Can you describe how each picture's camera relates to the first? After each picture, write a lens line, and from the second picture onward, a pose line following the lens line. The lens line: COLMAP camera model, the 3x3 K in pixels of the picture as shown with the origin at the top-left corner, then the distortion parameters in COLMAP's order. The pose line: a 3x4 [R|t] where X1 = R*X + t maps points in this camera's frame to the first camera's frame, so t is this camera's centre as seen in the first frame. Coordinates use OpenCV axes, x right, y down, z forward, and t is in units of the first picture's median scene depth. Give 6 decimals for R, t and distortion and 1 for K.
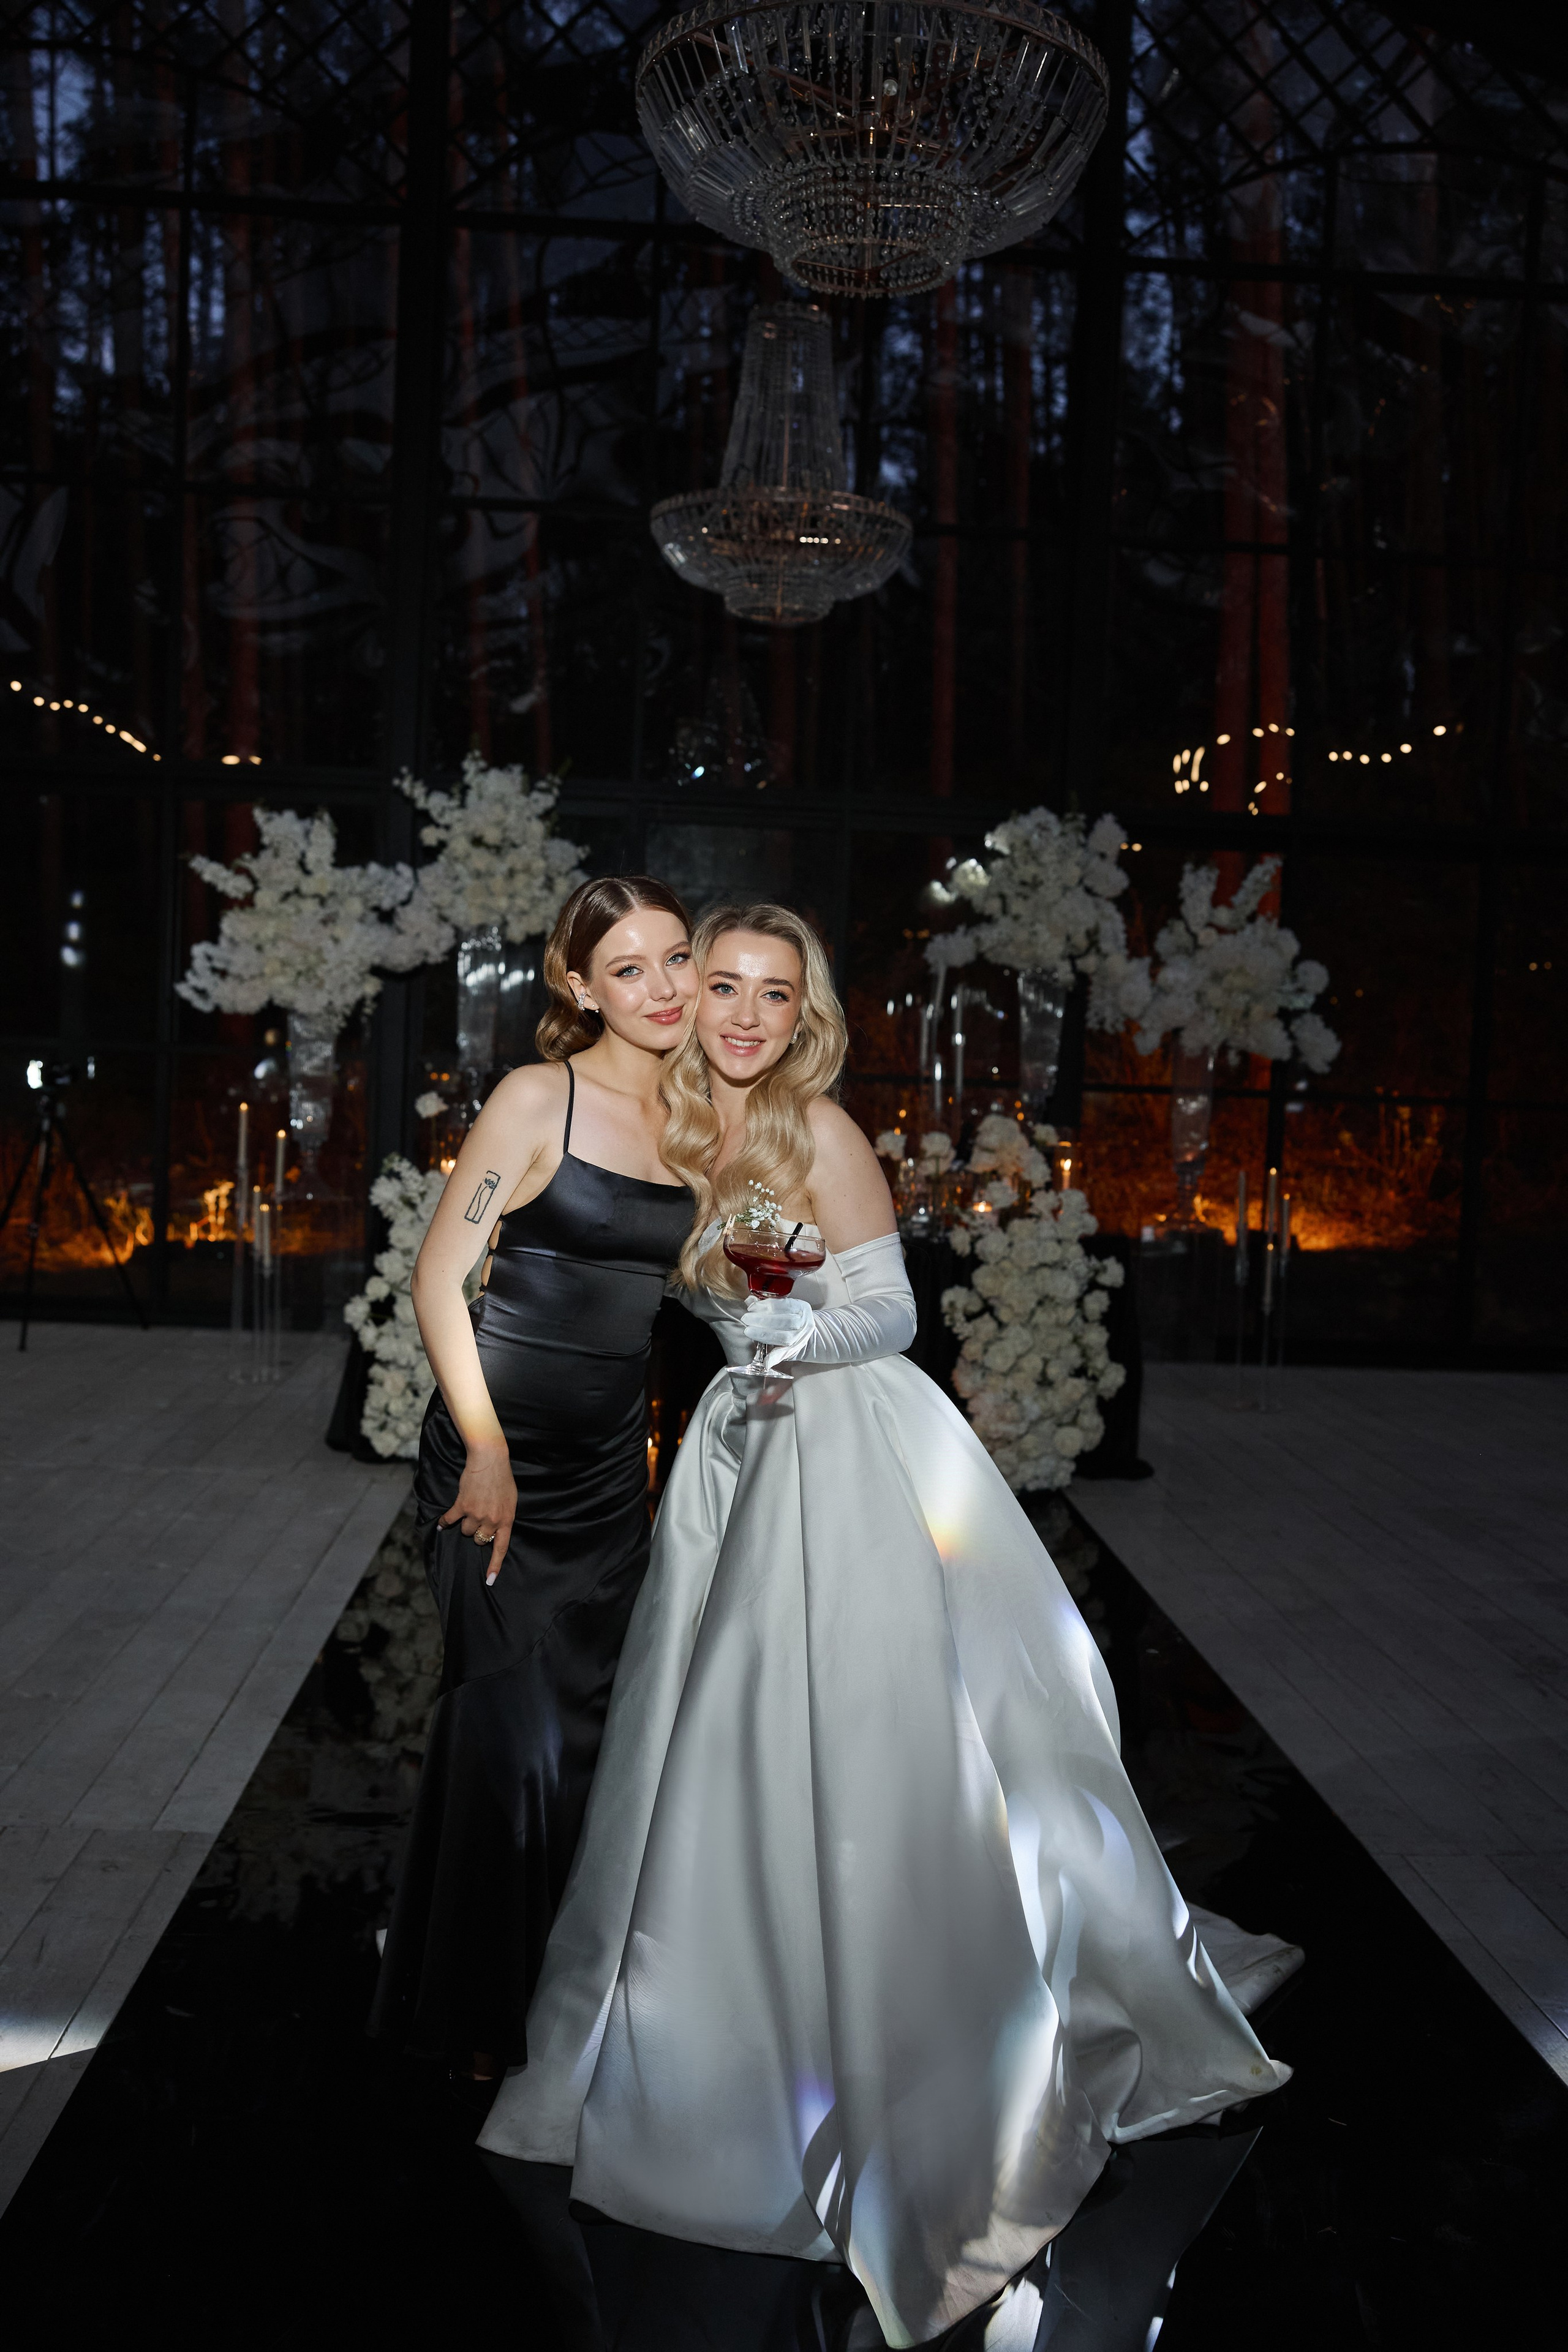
lens RADIAL K [[2192.9, 0, 773.3], [0, 2192.9, 1176.7], [0, 0, 1]] dist [-0.077173, 0.153856]
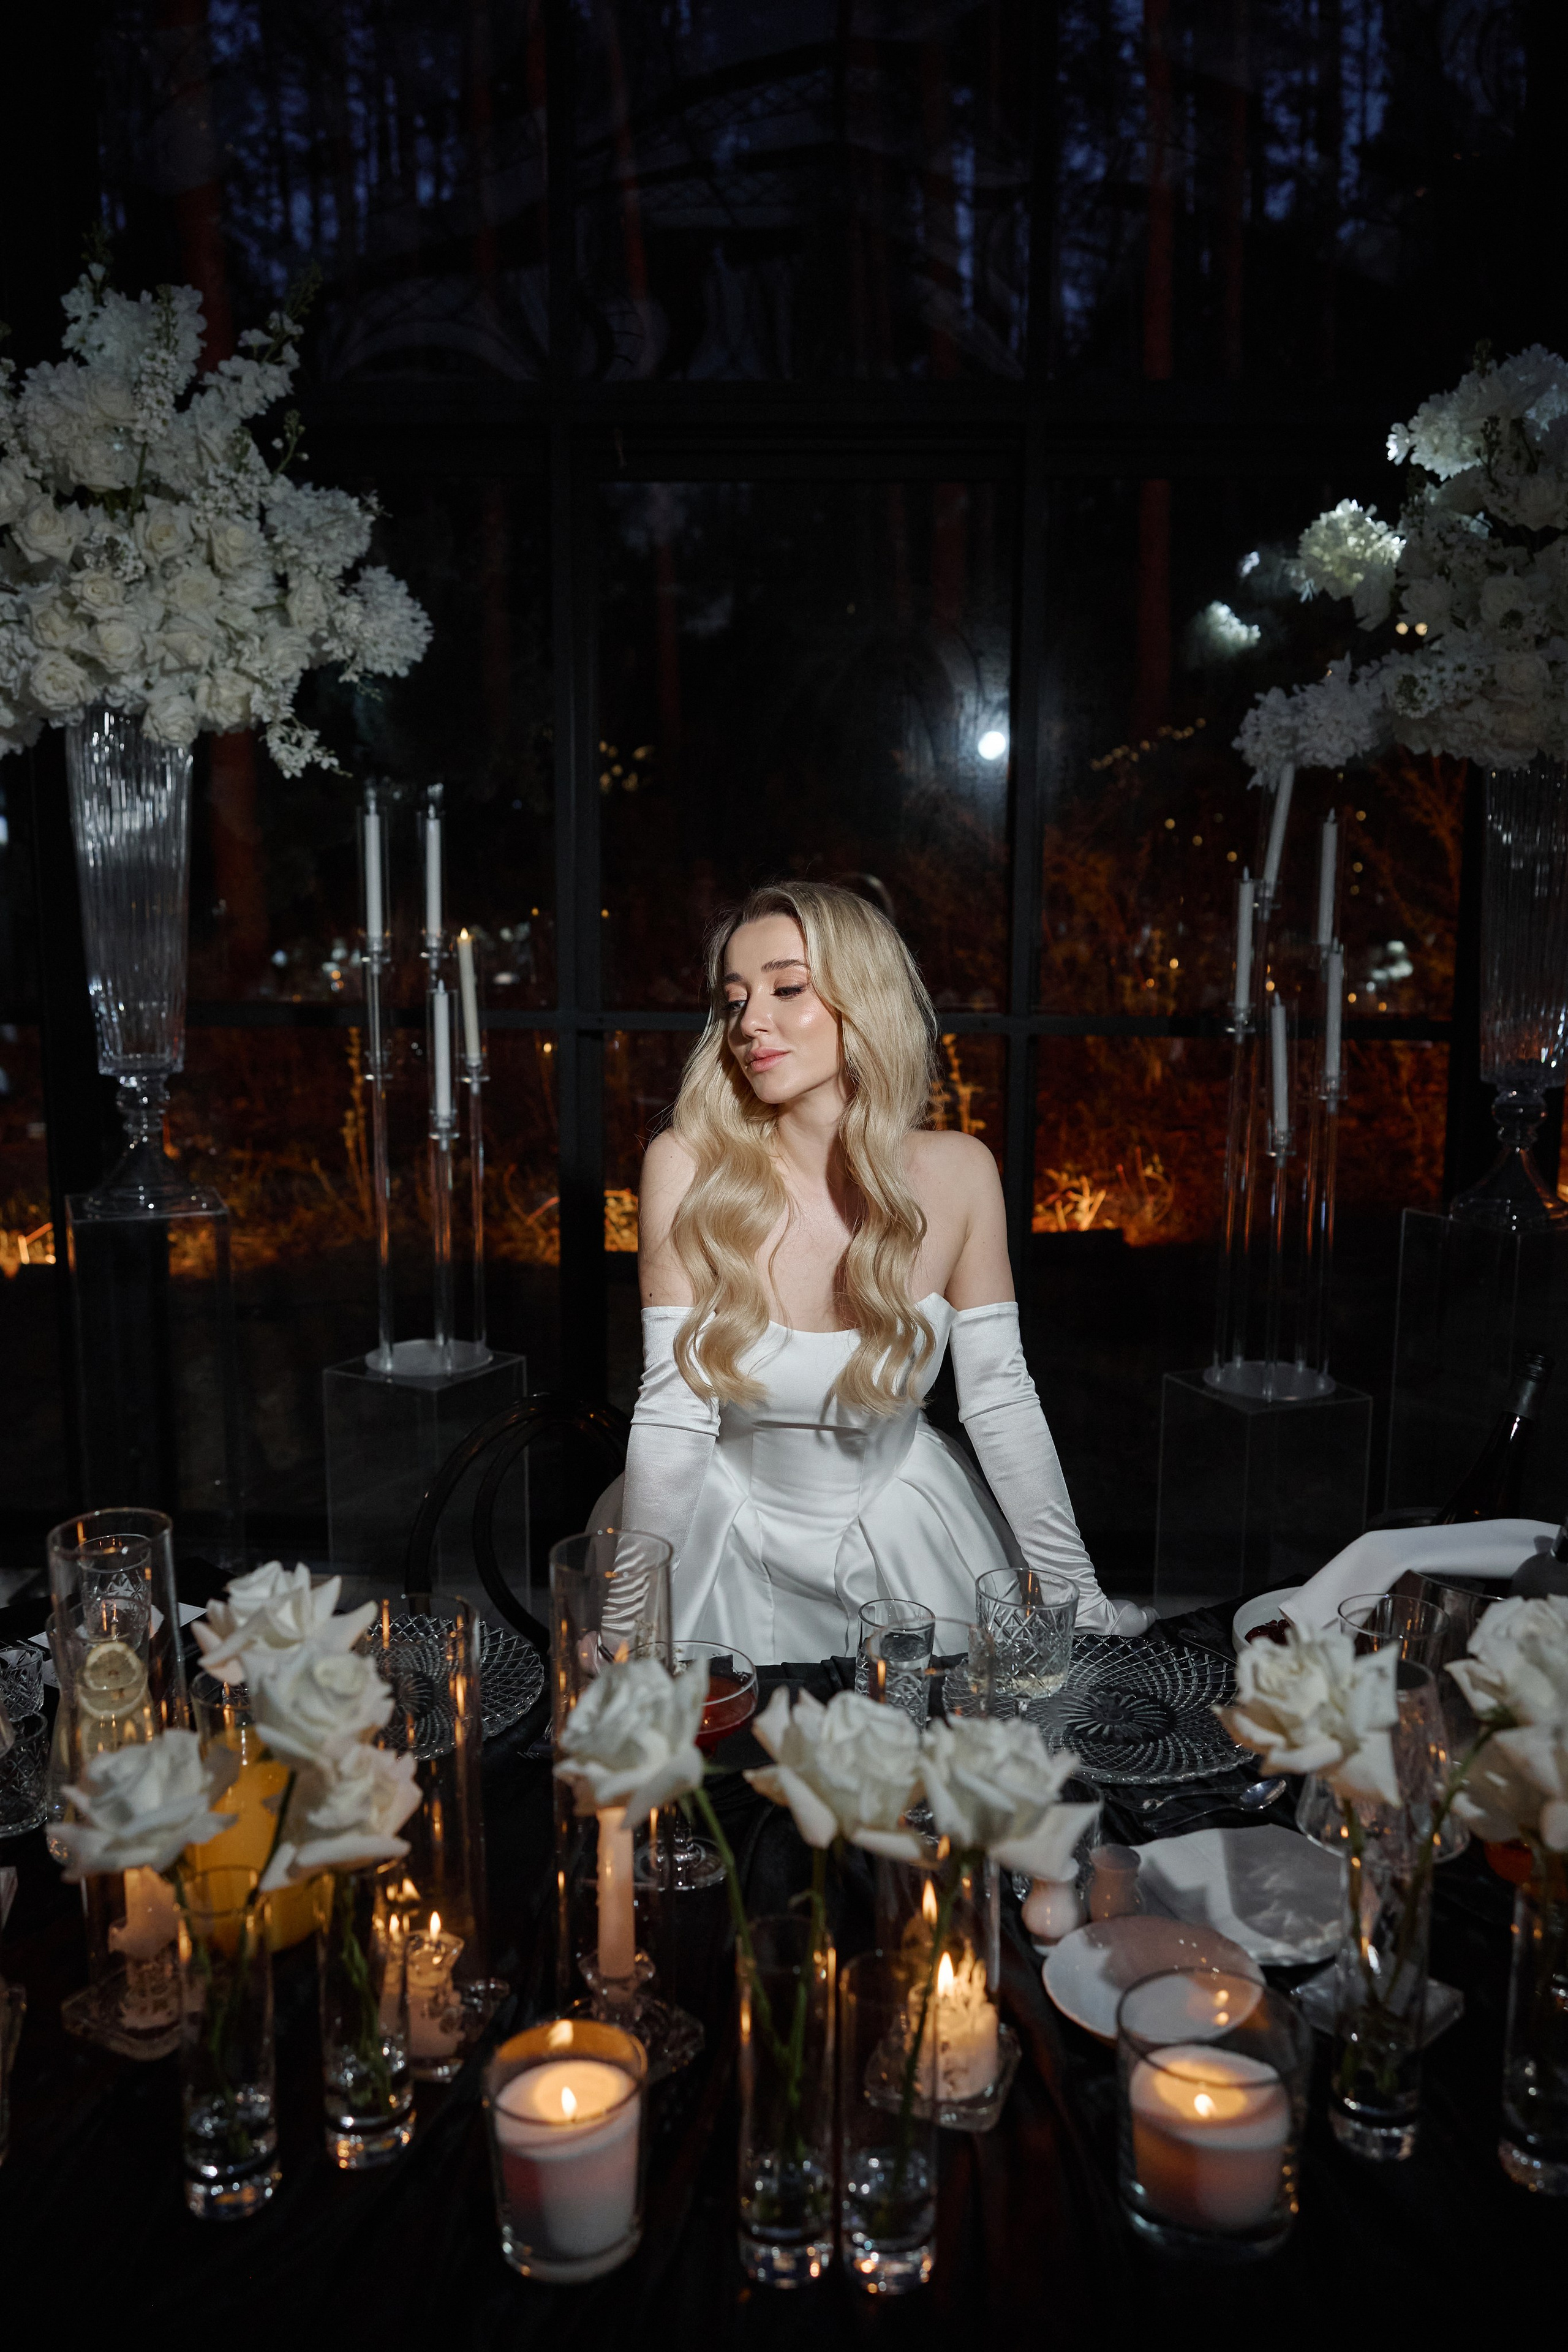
lens RADIAL K [[1892.0, 0, 793.8], [0, 1892.0, 1191.6], [0, 0, 1]] dist [-0.004218, -0.004707]
pose [[0.994994, -0.021271, -0.097649, 0.020884], [0.031424, 0.994117, 0.103649, -0.060135], [0.094870, -0.106199, 0.989809, 0.666414]]
